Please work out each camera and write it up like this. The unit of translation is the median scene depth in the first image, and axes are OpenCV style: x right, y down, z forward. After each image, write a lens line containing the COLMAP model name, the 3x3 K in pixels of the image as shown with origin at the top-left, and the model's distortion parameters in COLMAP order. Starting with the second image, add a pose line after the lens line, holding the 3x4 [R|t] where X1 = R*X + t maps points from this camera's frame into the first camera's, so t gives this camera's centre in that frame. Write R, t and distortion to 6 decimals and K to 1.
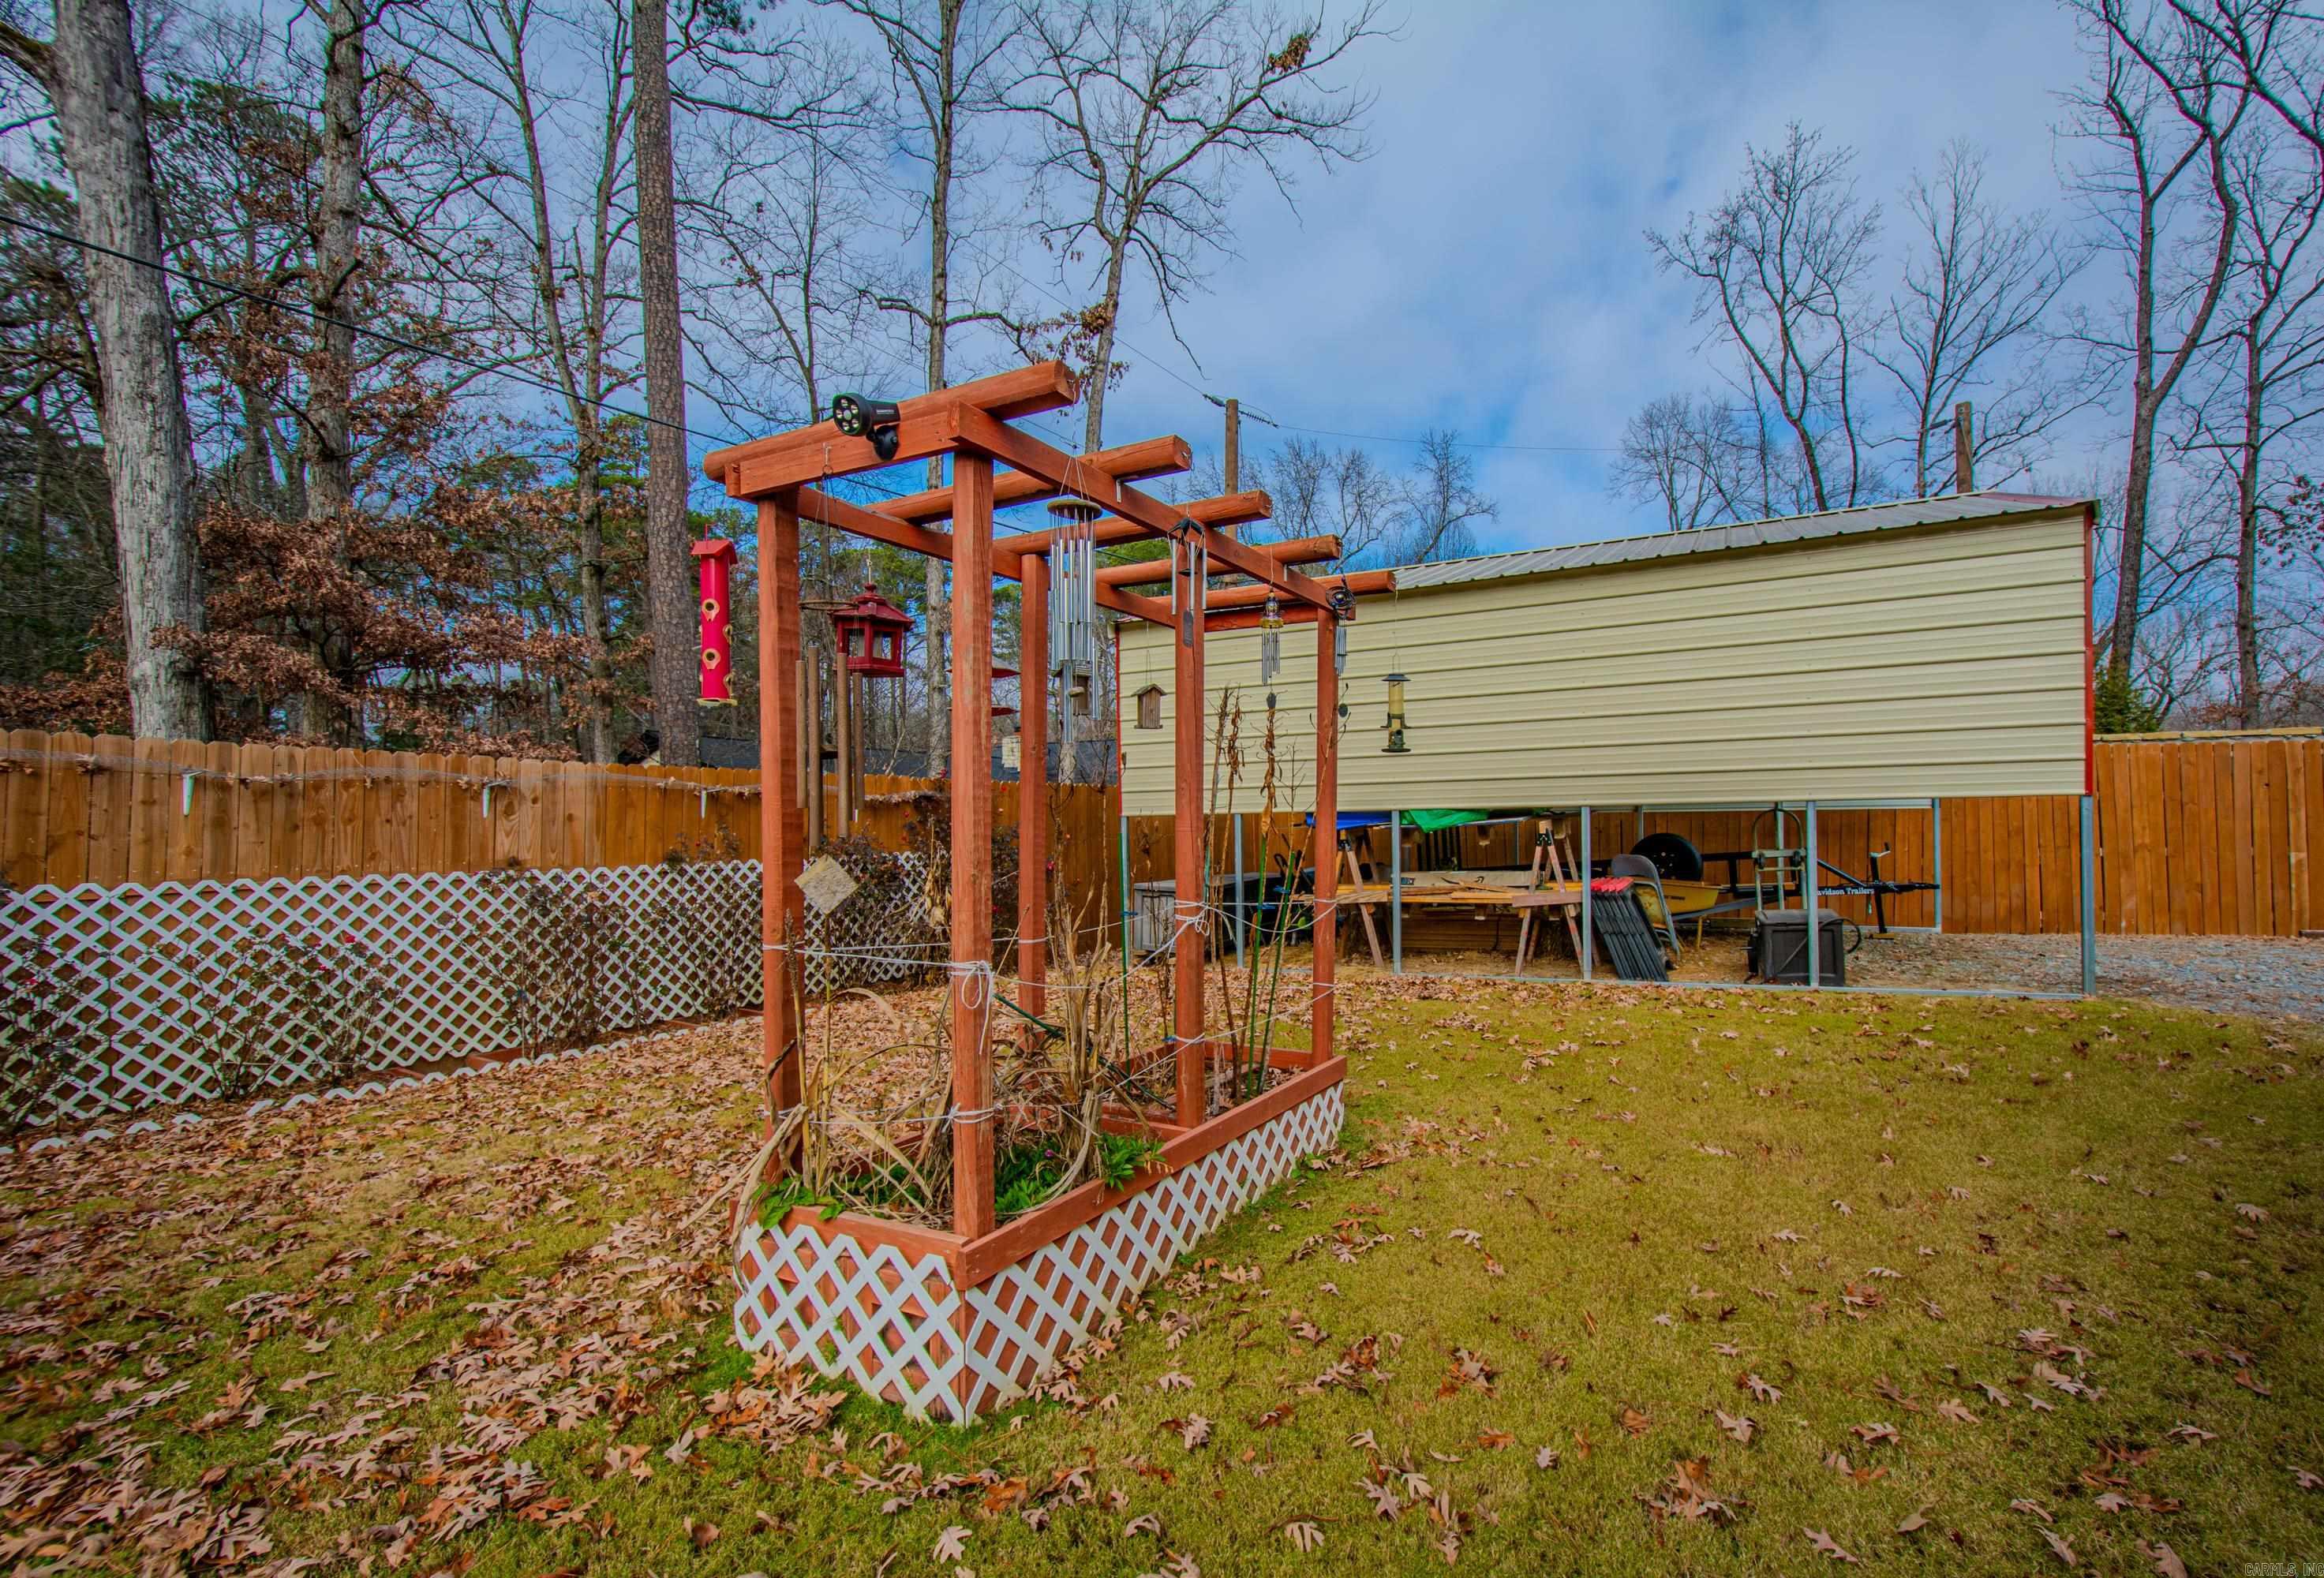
lens RADIAL K [[1030.0, 0, 1220.2], [0, 1030.0, 828.1], [0, 0, 1]] dist [0.001783, -0.000394]
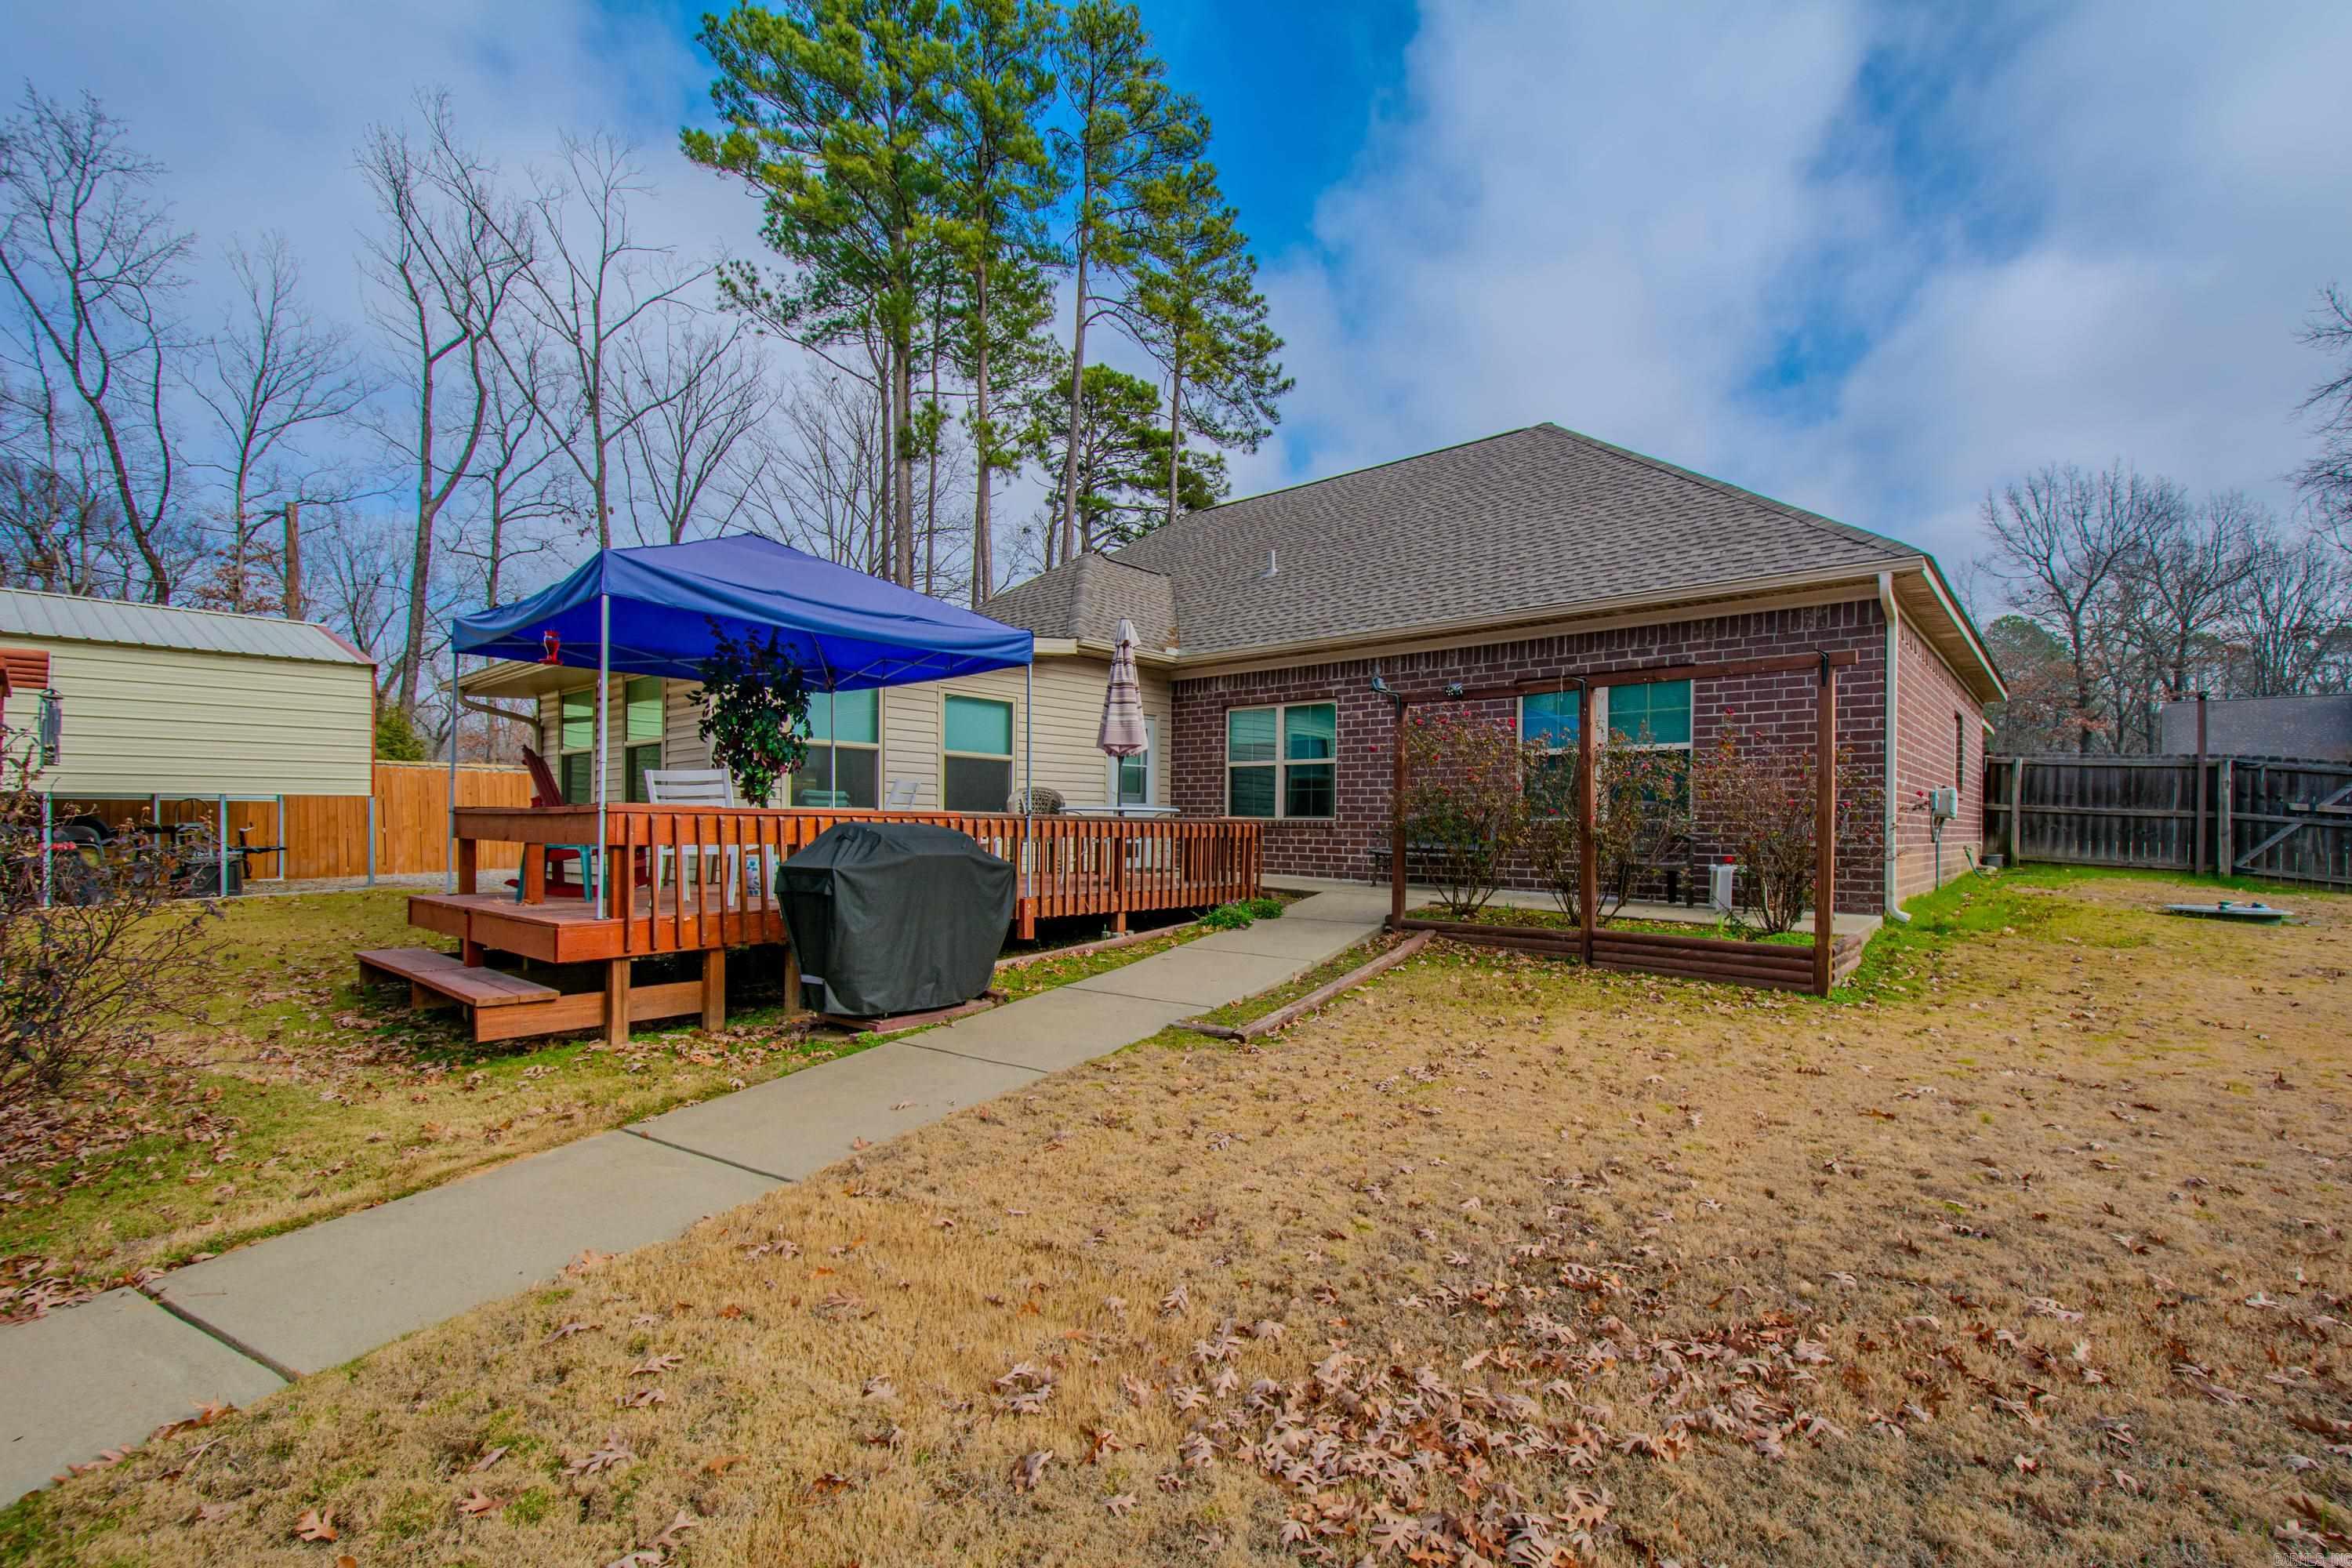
lens RADIAL K [[1045.6, 0, 1183.5], [0, 1045.6, 820.8], [0, 0, 1]] dist [0.012305, -0.001170]
pose [[0.222876, 0.009675, 0.974799, -0.224048], [-0.002894, 0.999953, -0.009263, 0.008275], [-0.974842, -0.000757, 0.222894, -0.277057]]
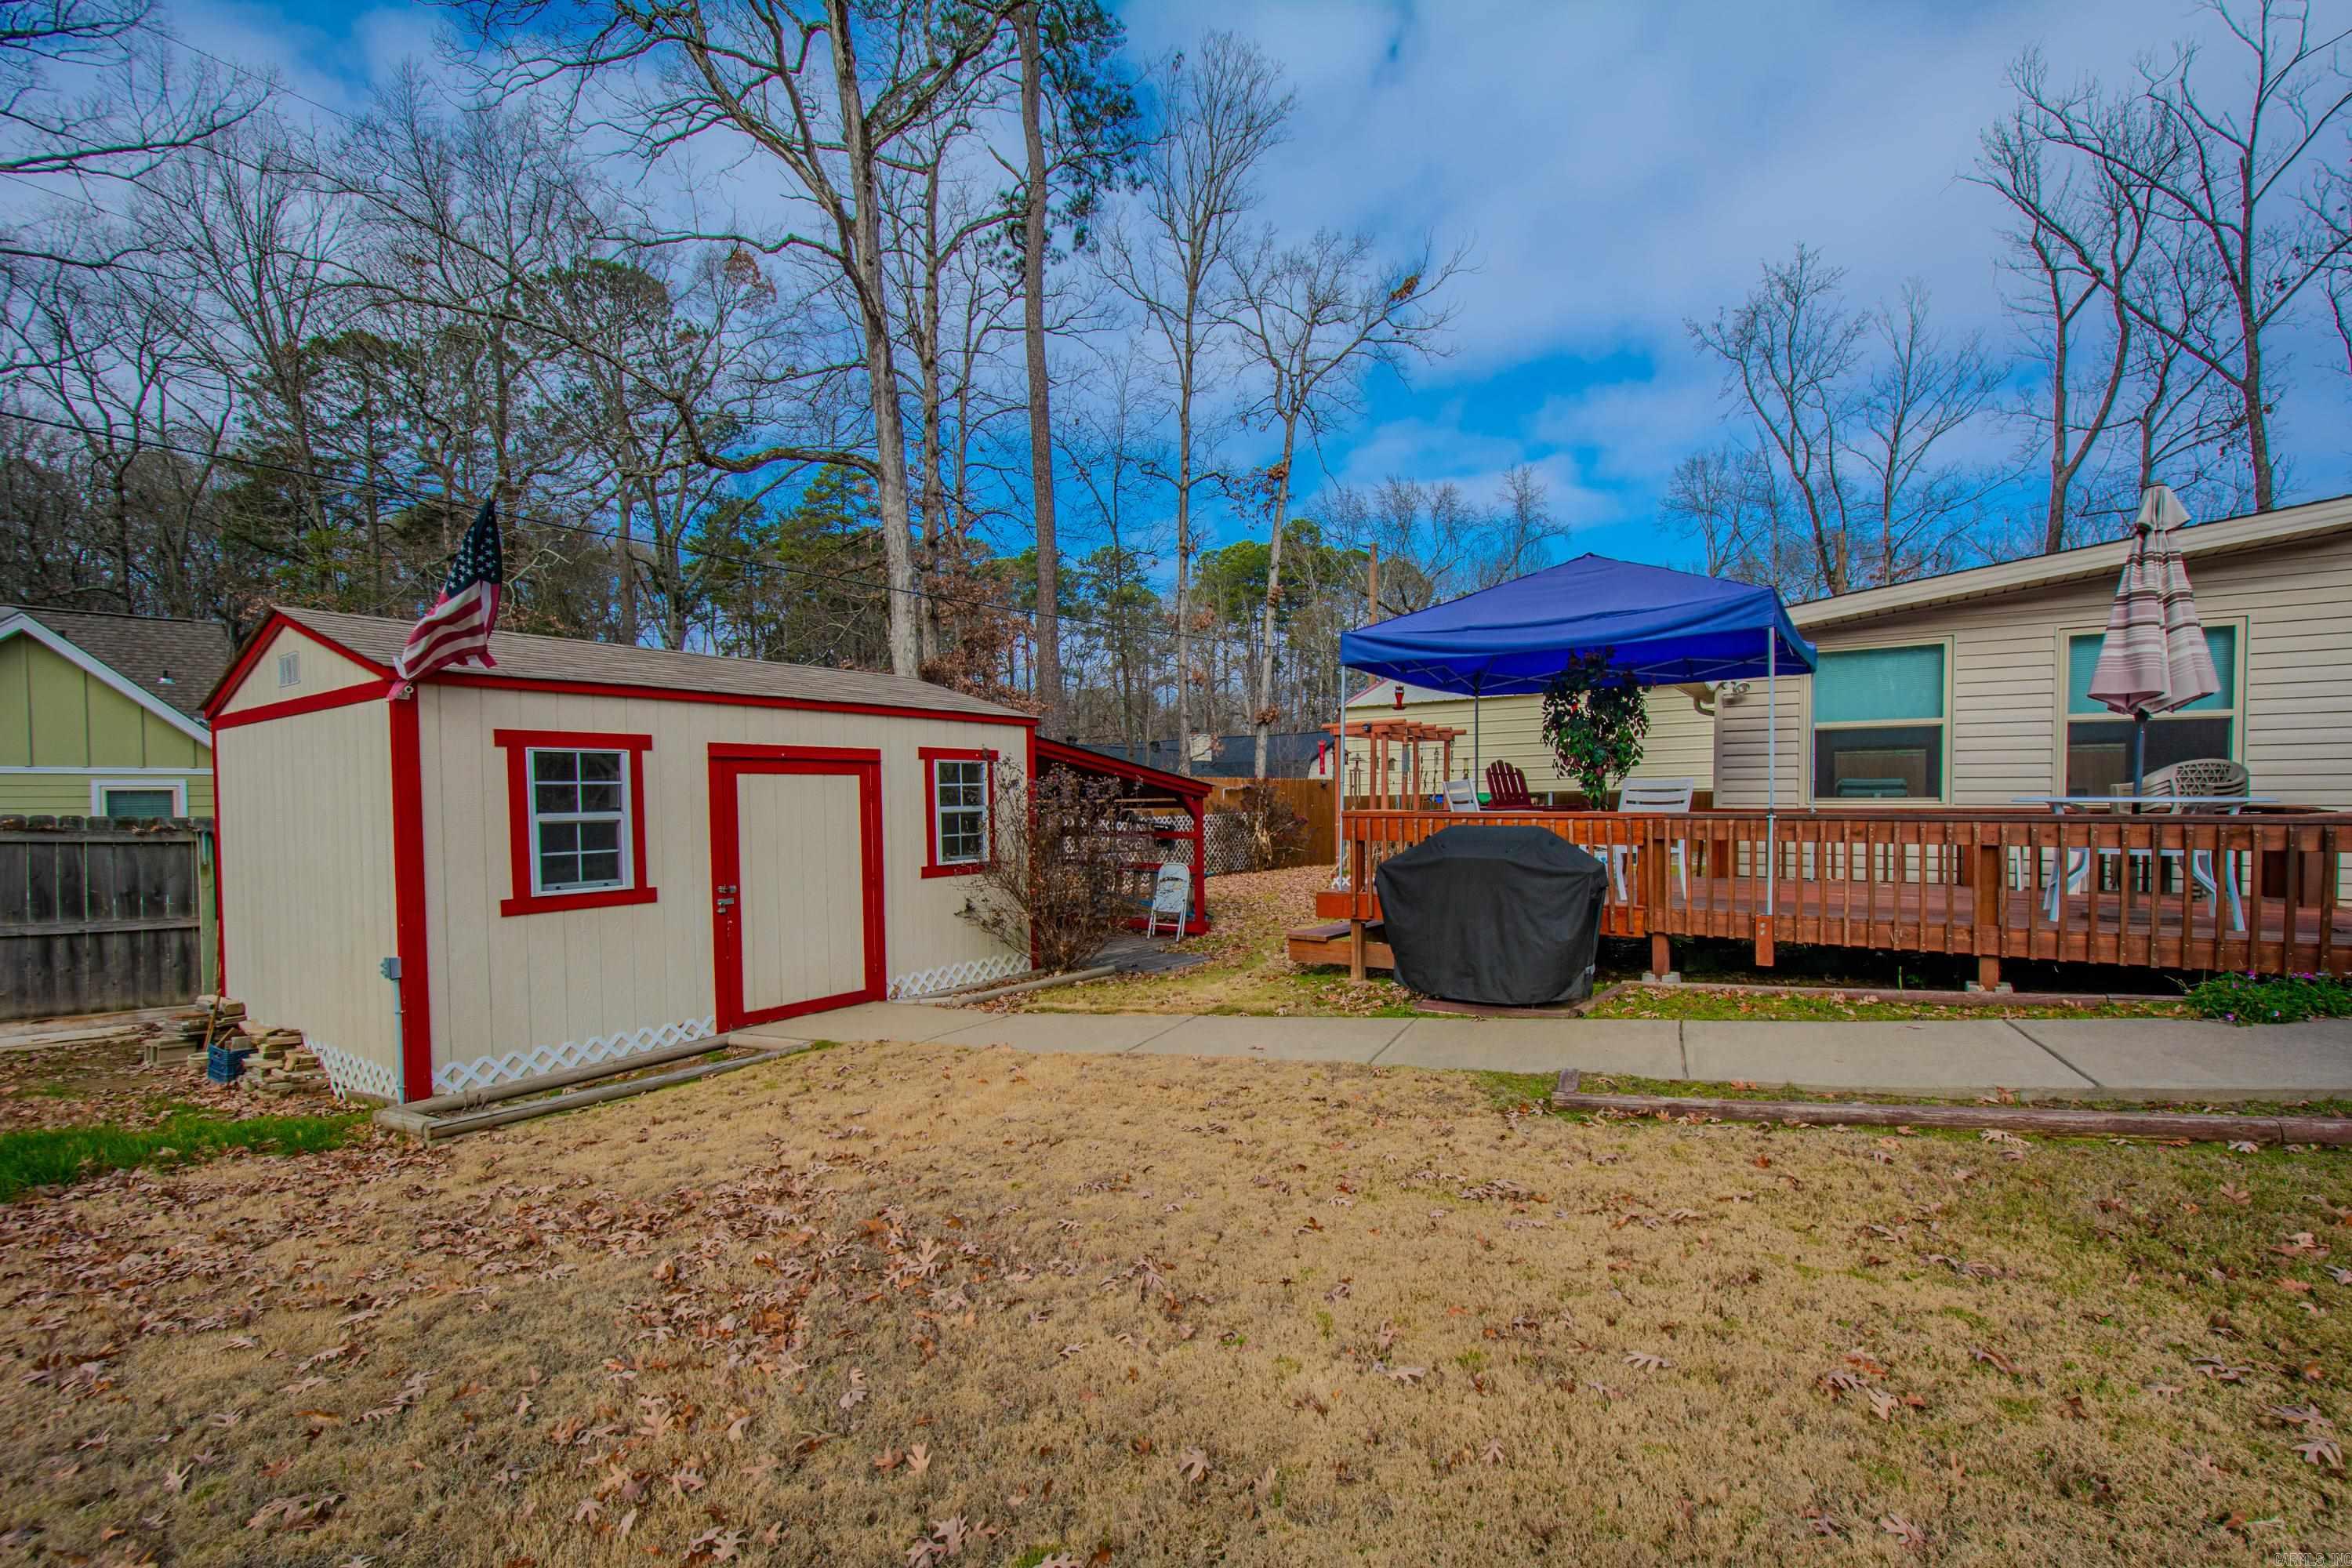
lens RADIAL K [[1018.9, 0, 1206.3], [0, 1018.9, 831.9], [0, 0, 1]] dist [-0.001461, -0.001232]
pose [[0.995524, -0.000657, -0.094511, -0.062029], [0.003113, 0.999661, 0.025837, 0.002135], [0.094462, -0.026016, 0.995188, -0.405371]]
